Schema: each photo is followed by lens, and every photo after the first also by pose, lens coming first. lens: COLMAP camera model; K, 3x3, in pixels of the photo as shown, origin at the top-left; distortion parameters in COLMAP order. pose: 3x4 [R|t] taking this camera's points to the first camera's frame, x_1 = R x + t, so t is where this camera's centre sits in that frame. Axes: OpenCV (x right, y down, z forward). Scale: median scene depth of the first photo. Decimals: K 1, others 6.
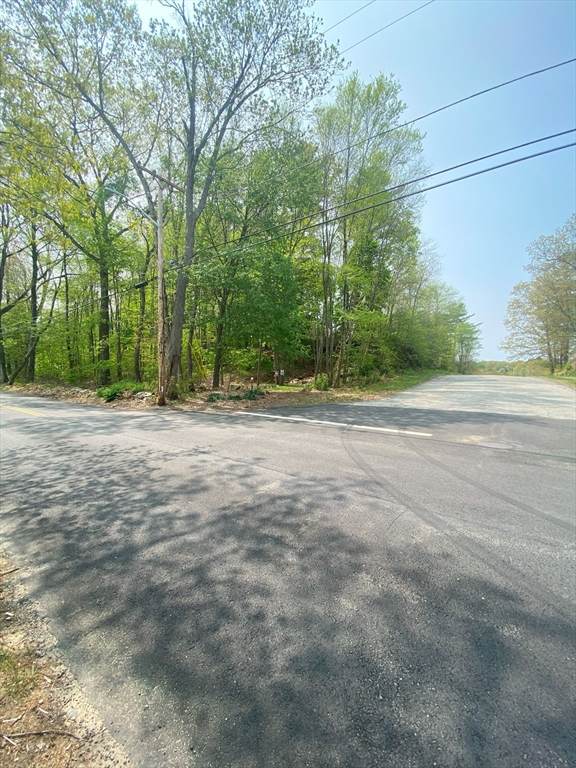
lens RADIAL K [[298.6, 0, 288.0], [0, 298.6, 384.0], [0, 0, 1]] dist [0.001276, -0.000045]
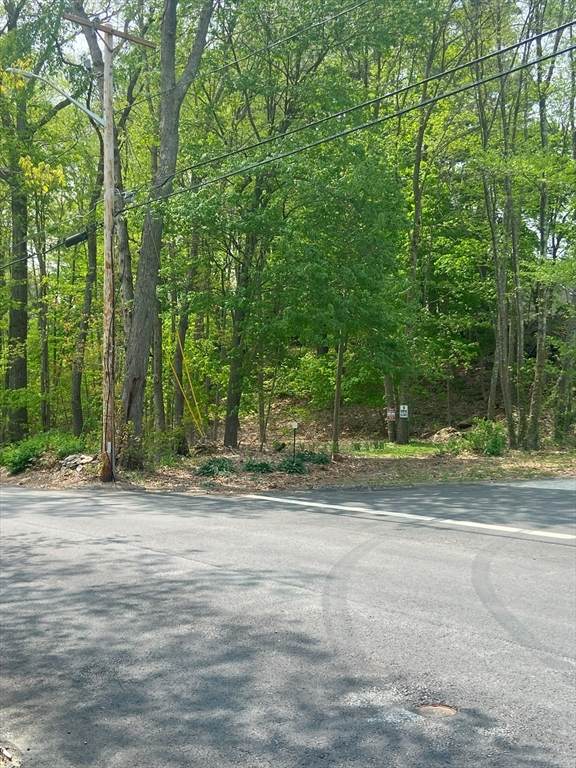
lens RADIAL K [[847.6, 0, 288.0], [0, 847.6, 384.0], [0, 0, 1]] dist [0.053480, 0.020645]
pose [[0.965836, -0.016689, -0.258618, 0.212253], [-0.001948, 0.997429, -0.071639, 0.011679], [0.259148, 0.069695, 0.963320, -0.260168]]
